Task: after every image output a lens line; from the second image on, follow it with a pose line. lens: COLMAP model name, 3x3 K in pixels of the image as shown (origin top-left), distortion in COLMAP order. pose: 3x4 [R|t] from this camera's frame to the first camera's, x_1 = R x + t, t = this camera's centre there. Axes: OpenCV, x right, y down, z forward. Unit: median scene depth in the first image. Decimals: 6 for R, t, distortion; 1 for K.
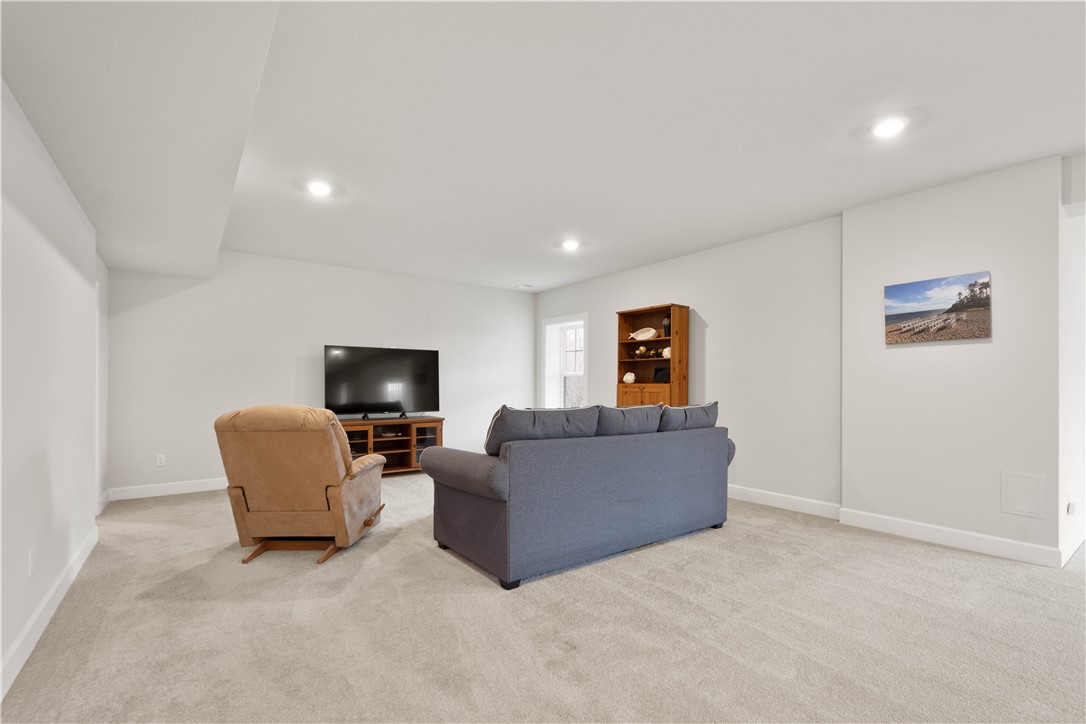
lens RADIAL K [[481.2, 0, 537.3], [0, 481.2, 381.9], [0, 0, 1]] dist [0.016199, -0.000055]
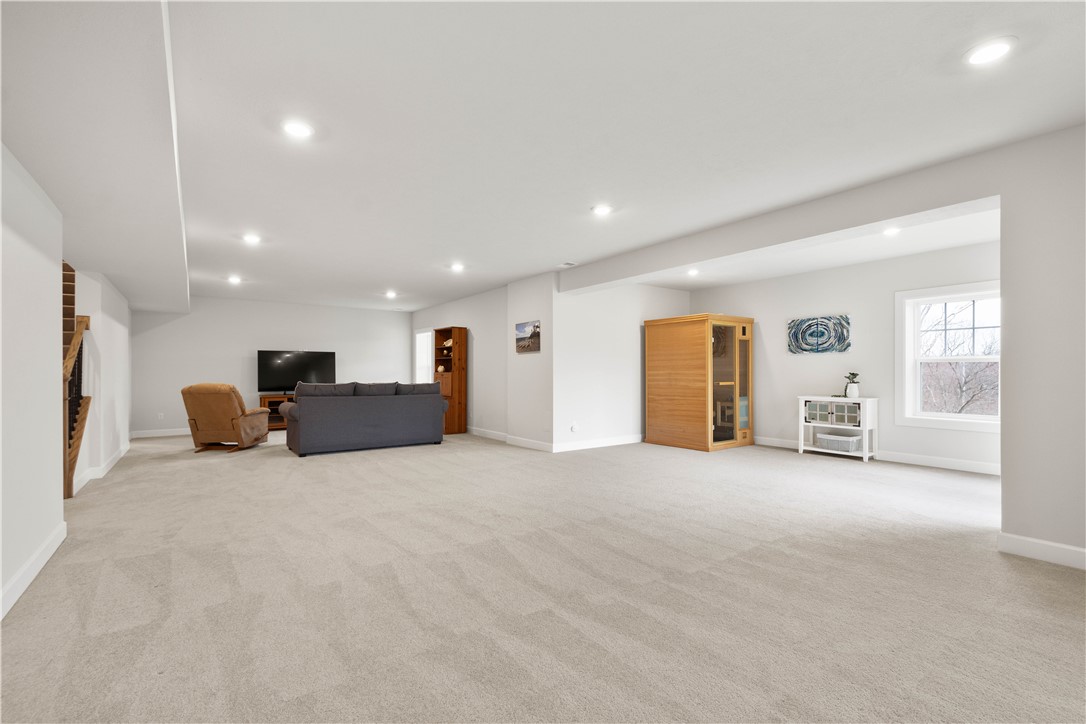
lens RADIAL K [[481.2, 0, 540.6], [0, 481.2, 368.6], [0, 0, 1]] dist [0.016199, -0.000055]
pose [[0.999968, -0.004120, -0.006926, 0.839904], [0.004097, 0.999986, -0.003244, -0.003235], [0.006940, 0.003216, 0.999971, -1.028086]]
